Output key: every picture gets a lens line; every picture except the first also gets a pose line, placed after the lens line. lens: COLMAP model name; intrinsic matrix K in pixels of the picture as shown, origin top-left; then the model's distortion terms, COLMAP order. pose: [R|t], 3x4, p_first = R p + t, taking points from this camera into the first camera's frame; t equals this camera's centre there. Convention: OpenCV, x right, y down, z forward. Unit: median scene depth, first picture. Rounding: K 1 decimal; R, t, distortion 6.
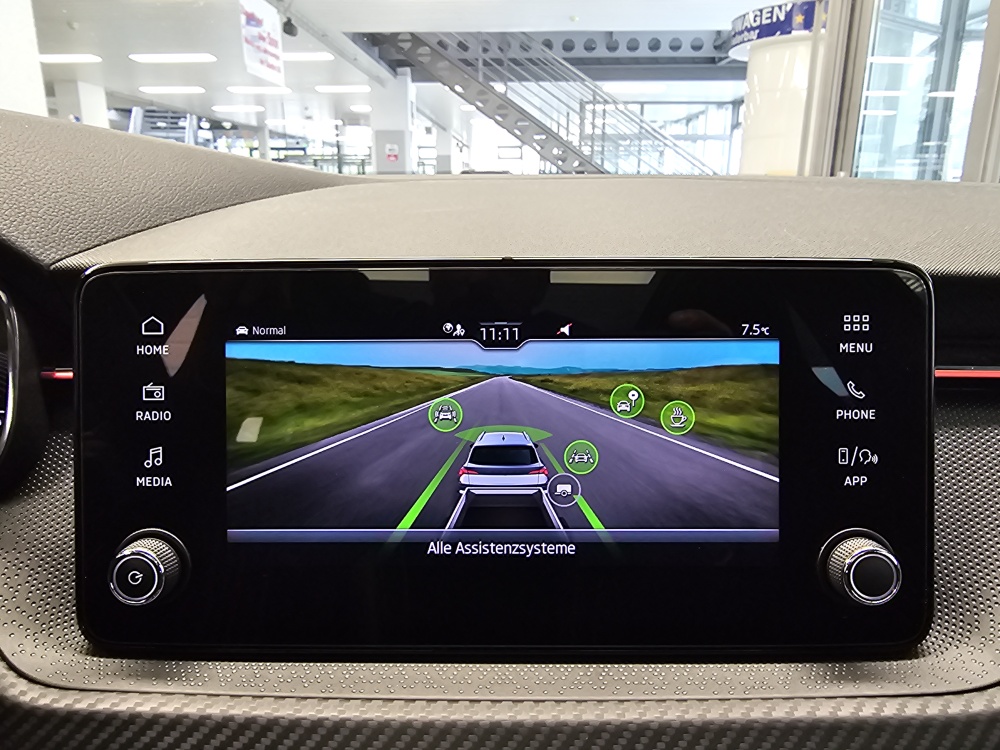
lens RADIAL K [[688.7, 0, 494.9], [0, 688.7, 363.7], [0, 0, 1]] dist [0.007067, -0.005819]
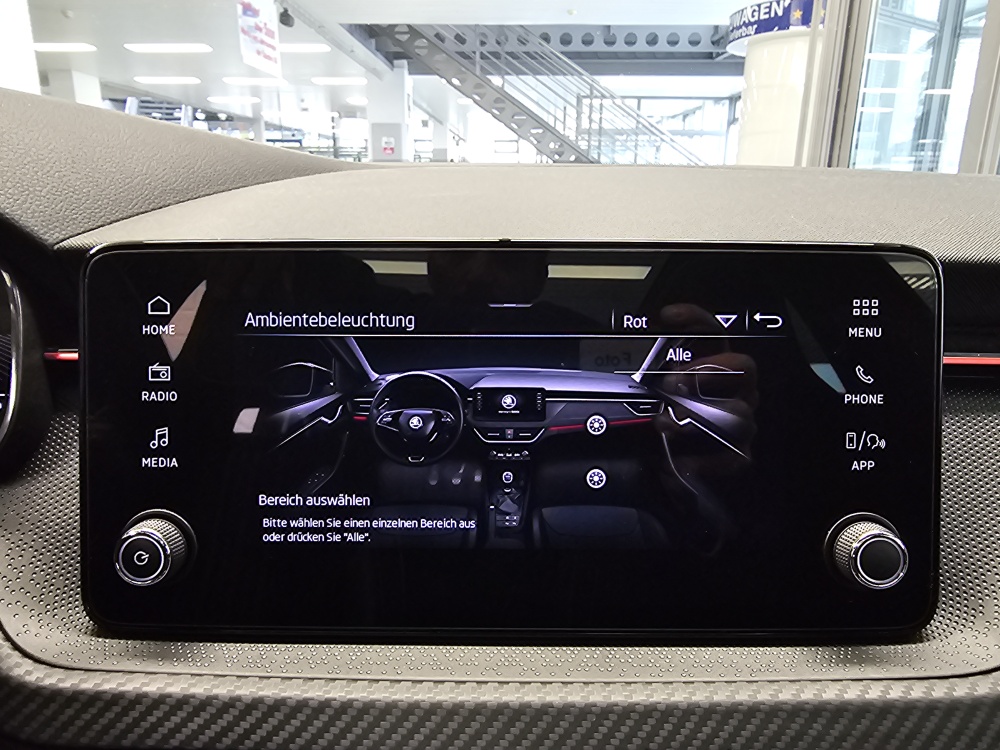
lens RADIAL K [[688.7, 0, 494.4], [0, 688.7, 363.5], [0, 0, 1]] dist [0.007067, -0.005819]
pose [[0.999955, 0.006730, 0.006614, -0.001766], [-0.006780, 0.999948, 0.007567, 0.001598], [-0.006563, -0.007612, 0.999949, 0.000294]]
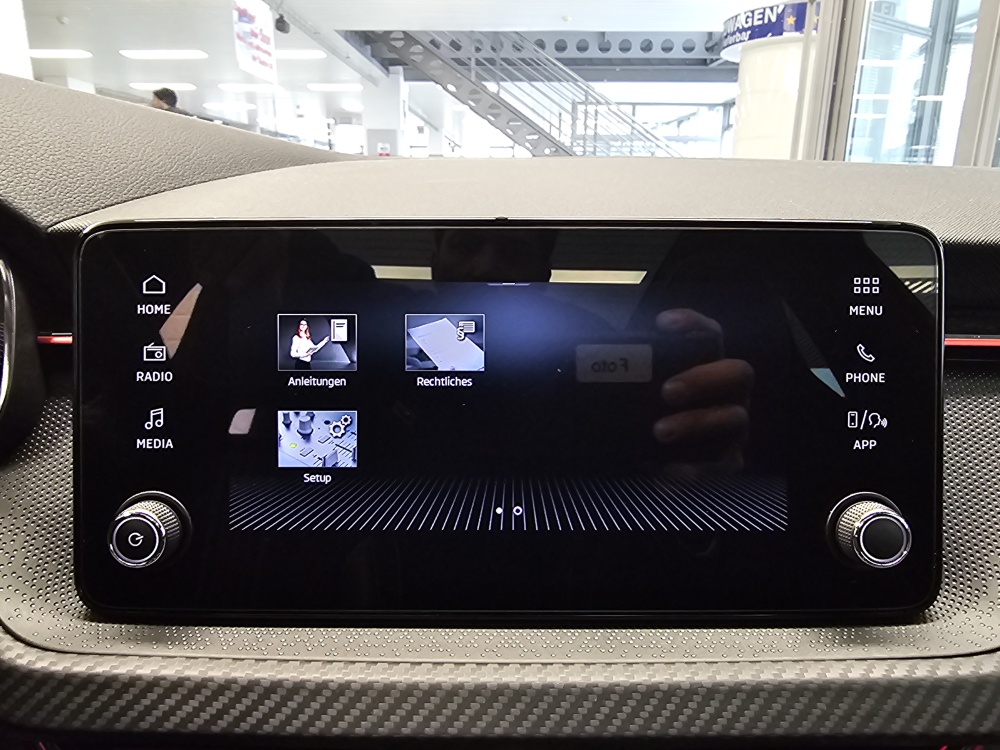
lens RADIAL K [[688.7, 0, 494.1], [0, 688.7, 363.4], [0, 0, 1]] dist [0.007067, -0.005819]
pose [[0.999917, 0.004547, 0.012071, -0.002137], [-0.004535, 0.999989, -0.001060, 0.005081], [-0.012076, 0.001005, 0.999927, 0.001115]]
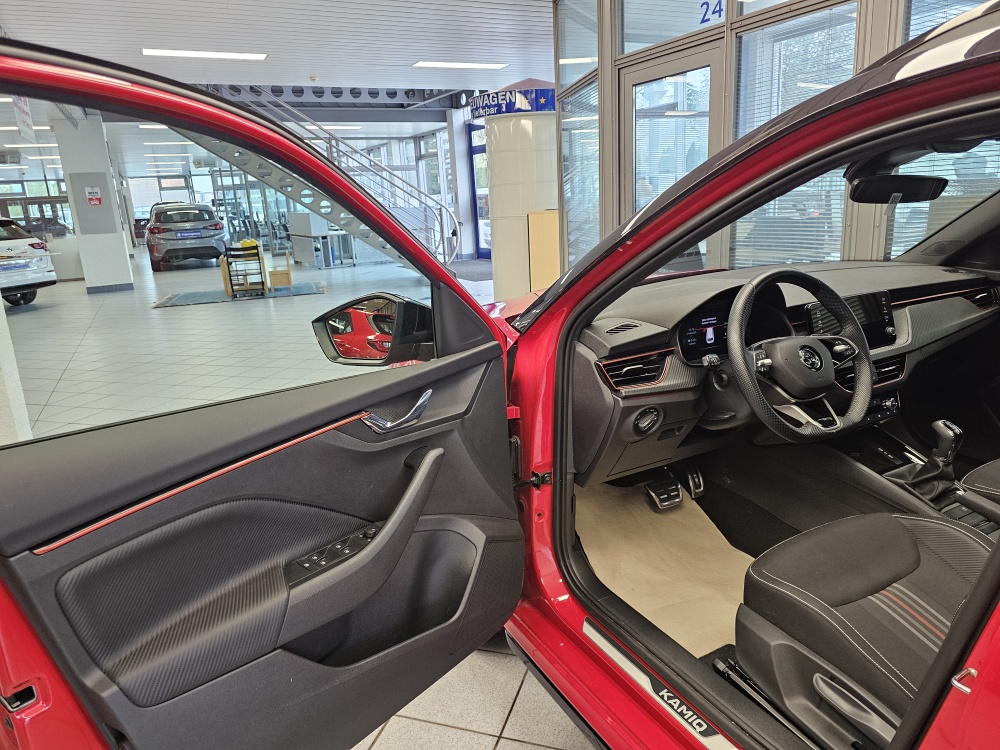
lens RADIAL K [[682.6, 0, 498.5], [0, 682.6, 355.7], [0, 0, 1]] dist [0.049089, -0.055153]
pose [[0.876034, -0.157608, 0.455767, -0.586849], [0.172540, 0.984962, 0.008966, -0.021941], [-0.450327, 0.070783, 0.890054, -0.328529]]
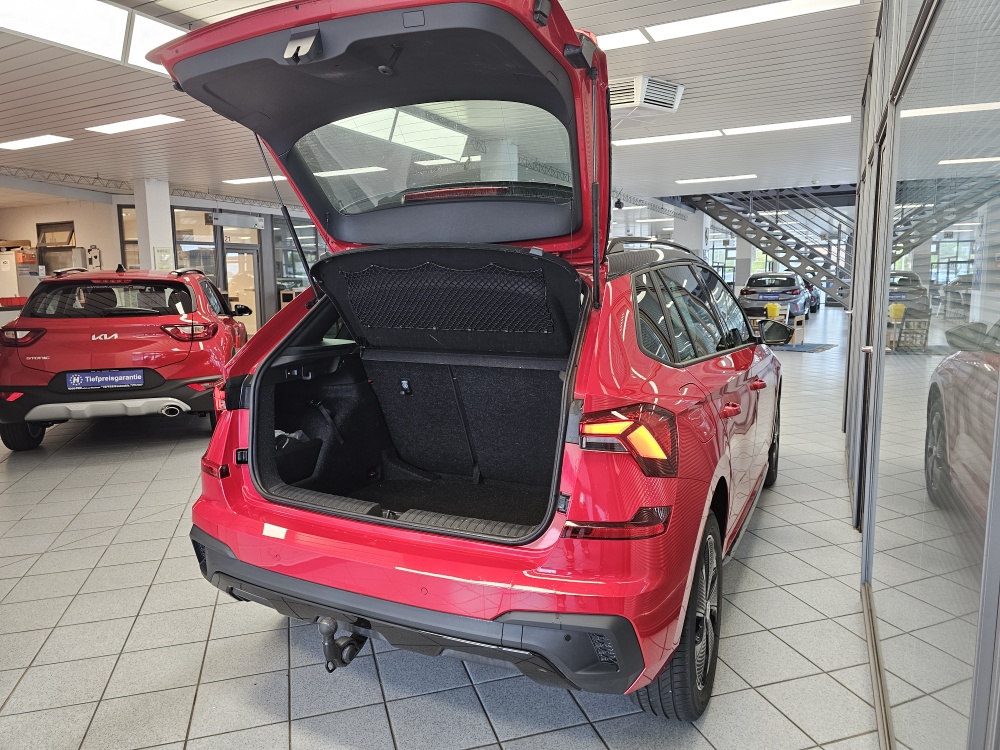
lens RADIAL K [[682.6, 0, 496.5], [0, 682.6, 372.1], [0, 0, 1]] dist [0.049089, -0.055153]
pose [[0.898957, 0.048309, -0.435365, 0.457852], [-0.097254, 0.991105, -0.090838, 0.256369], [0.427104, 0.124000, 0.895660, -1.496943]]
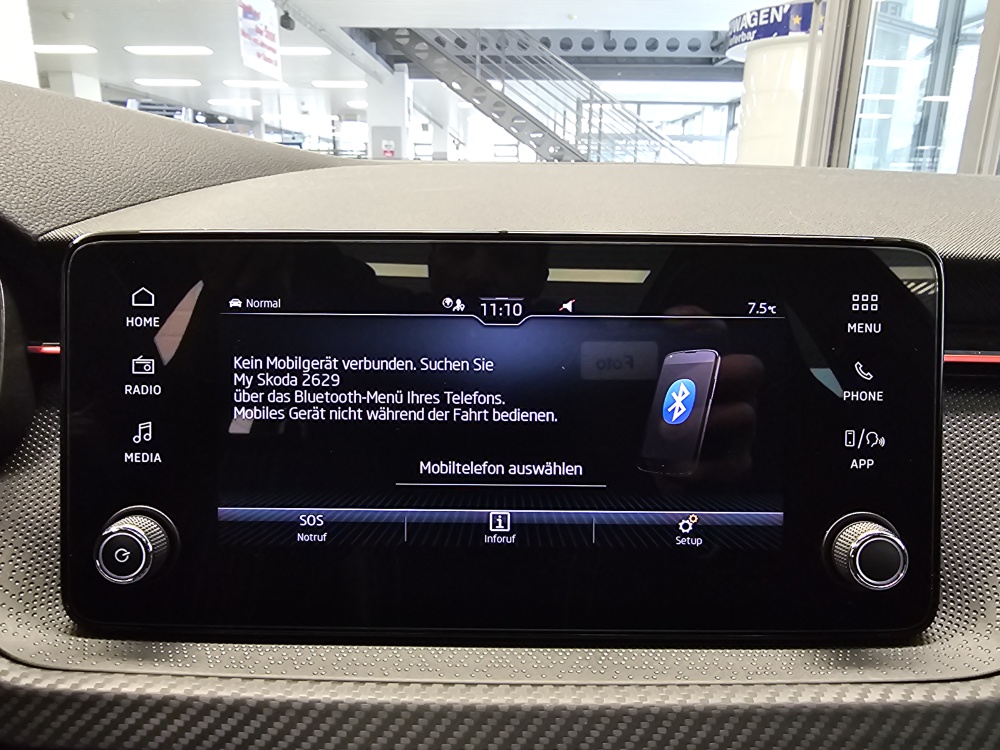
lens RADIAL K [[688.7, 0, 495.1], [0, 688.7, 362.5], [0, 0, 1]] dist [0.007067, -0.005819]
pose [[0.999894, 0.011418, 0.009040, -0.000783], [-0.011426, 0.999934, 0.000772, 0.002810], [-0.009030, -0.000875, 0.999959, 0.002234]]
